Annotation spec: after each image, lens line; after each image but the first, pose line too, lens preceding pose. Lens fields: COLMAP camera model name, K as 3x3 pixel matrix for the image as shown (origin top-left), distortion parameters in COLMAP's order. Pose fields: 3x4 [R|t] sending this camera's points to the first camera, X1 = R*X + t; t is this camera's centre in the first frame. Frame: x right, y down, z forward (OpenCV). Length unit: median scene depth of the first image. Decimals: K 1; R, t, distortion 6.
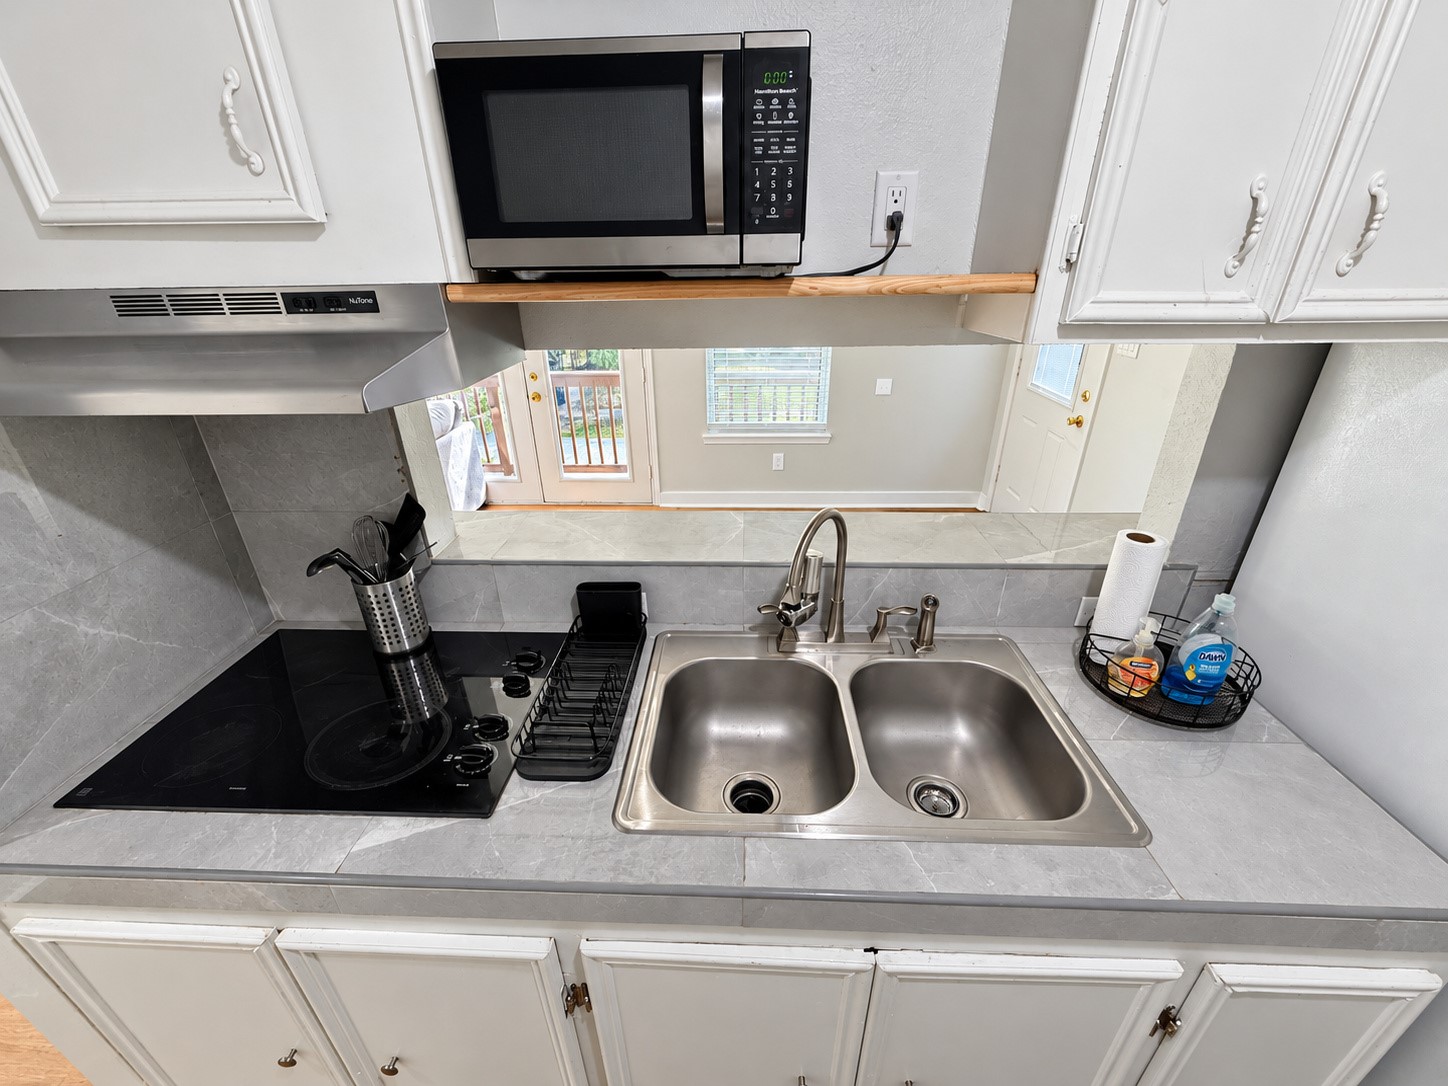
lens RADIAL K [[581.7, 0, 724.4], [0, 581.7, 534.5], [0, 0, 1]] dist [-0.002301, 0.000350]
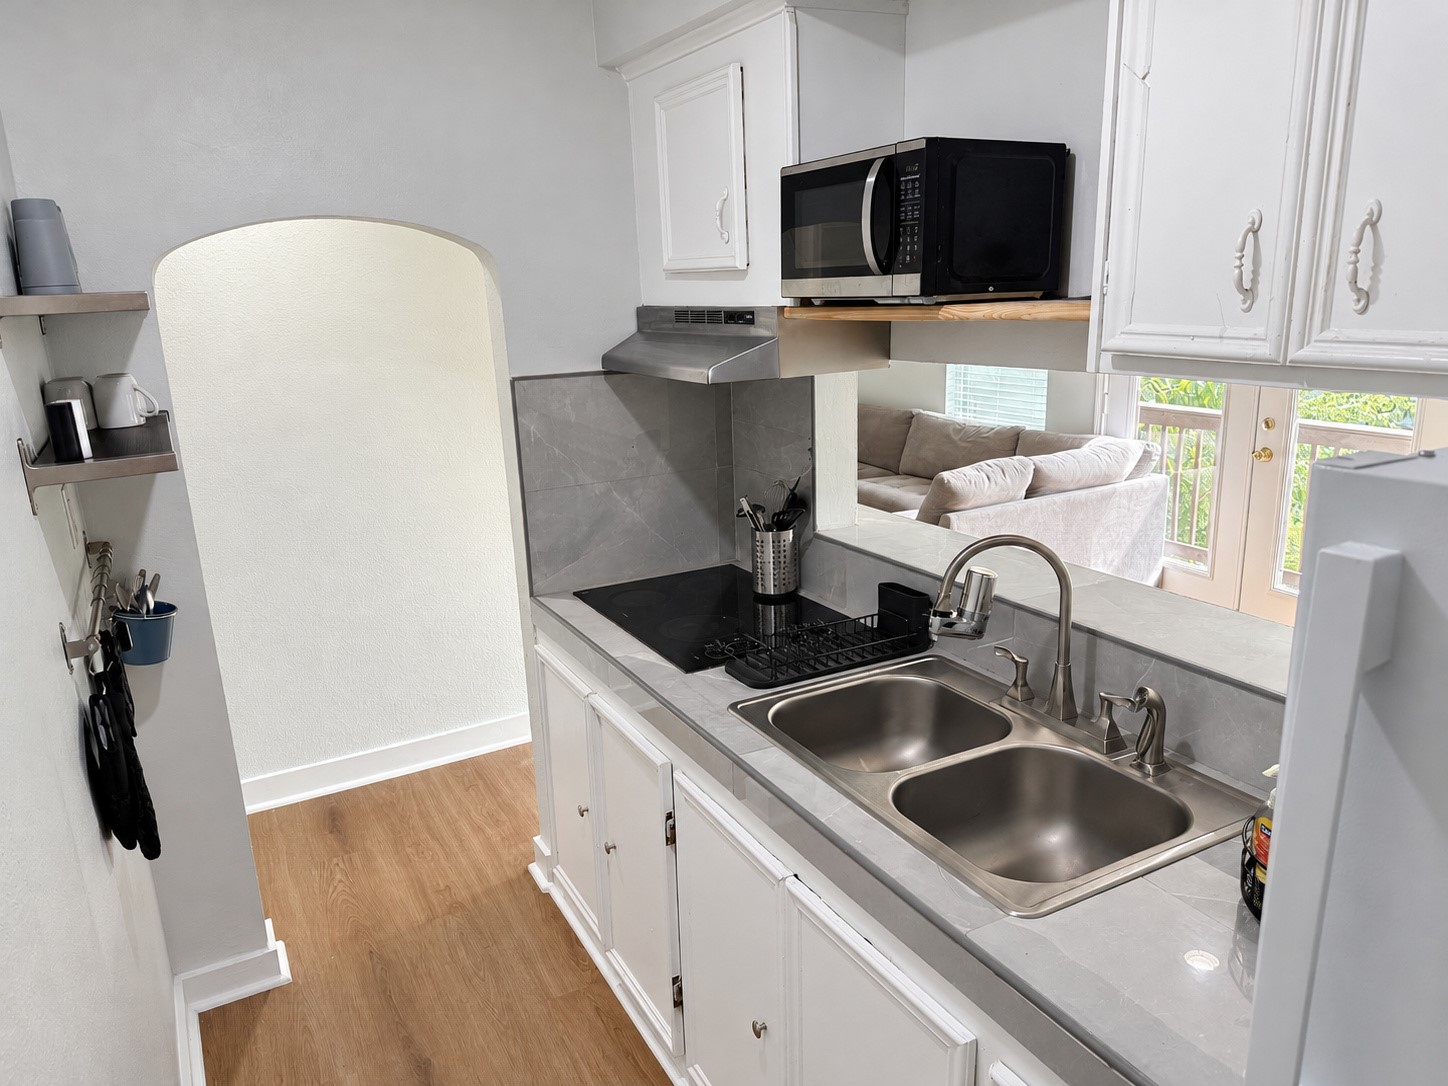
lens RADIAL K [[1007.2, 0, 724.7], [0, 1007.2, 549.2], [0, 0, 1]] dist [-0.002828, -0.004823]
pose [[0.508338, 0.211647, -0.834744, 1.670191], [-0.328762, 0.943605, 0.039040, 0.088357], [0.795932, 0.254587, 0.549252, -0.341683]]
